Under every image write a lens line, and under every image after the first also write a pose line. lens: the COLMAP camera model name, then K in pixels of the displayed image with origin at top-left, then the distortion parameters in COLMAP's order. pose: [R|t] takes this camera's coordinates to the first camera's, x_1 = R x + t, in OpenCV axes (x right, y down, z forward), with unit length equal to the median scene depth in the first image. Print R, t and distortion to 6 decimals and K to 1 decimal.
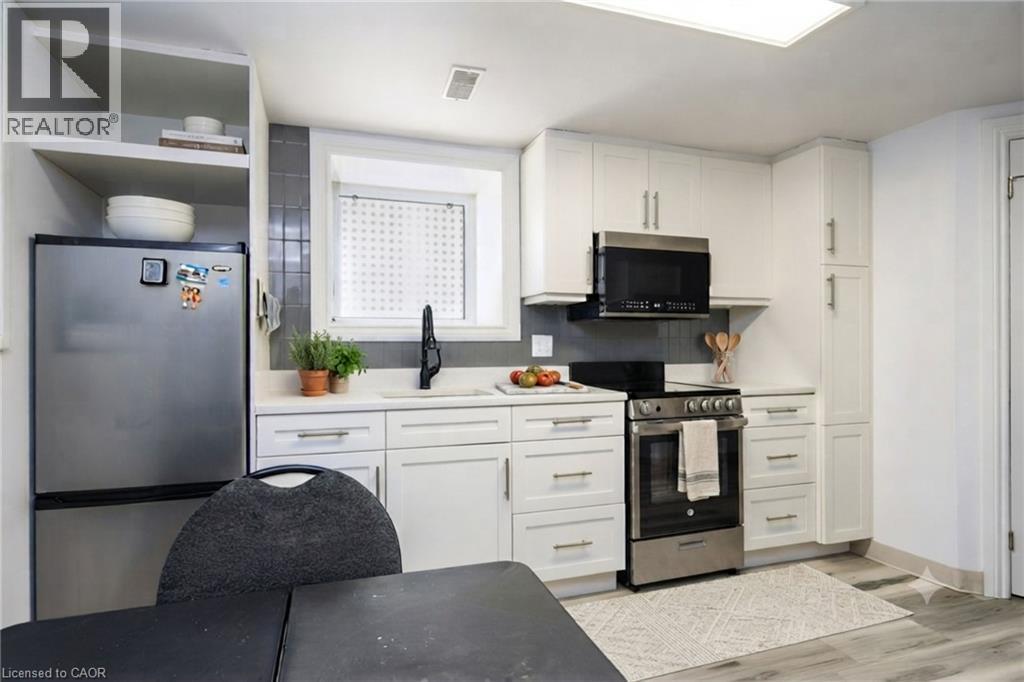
lens RADIAL K [[544.6, 0, 512.0], [0, 544.6, 341.0], [0, 0, 1]] dist [0.015201, -0.000515]
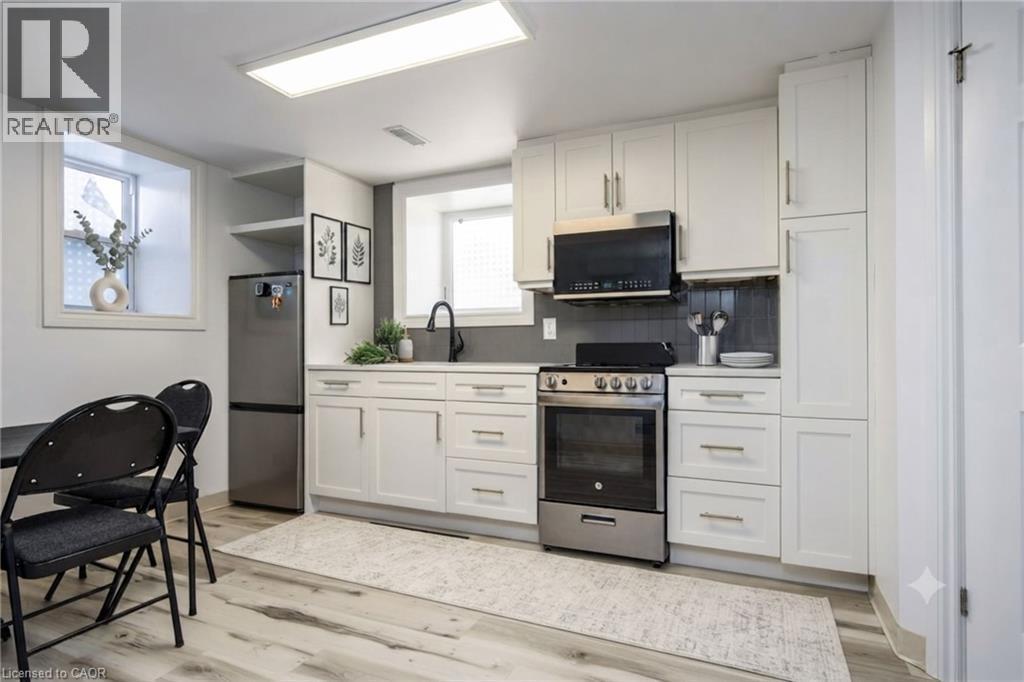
lens RADIAL K [[544.6, 0, 512.0], [0, 544.6, 341.0], [0, 0, 1]] dist [0.015201, -0.000515]
pose [[0.740131, -0.008448, -0.672410, 0.913027], [0.004608, 0.999961, -0.007490, 0.050875], [0.672447, 0.002445, 0.740141, 0.138847]]
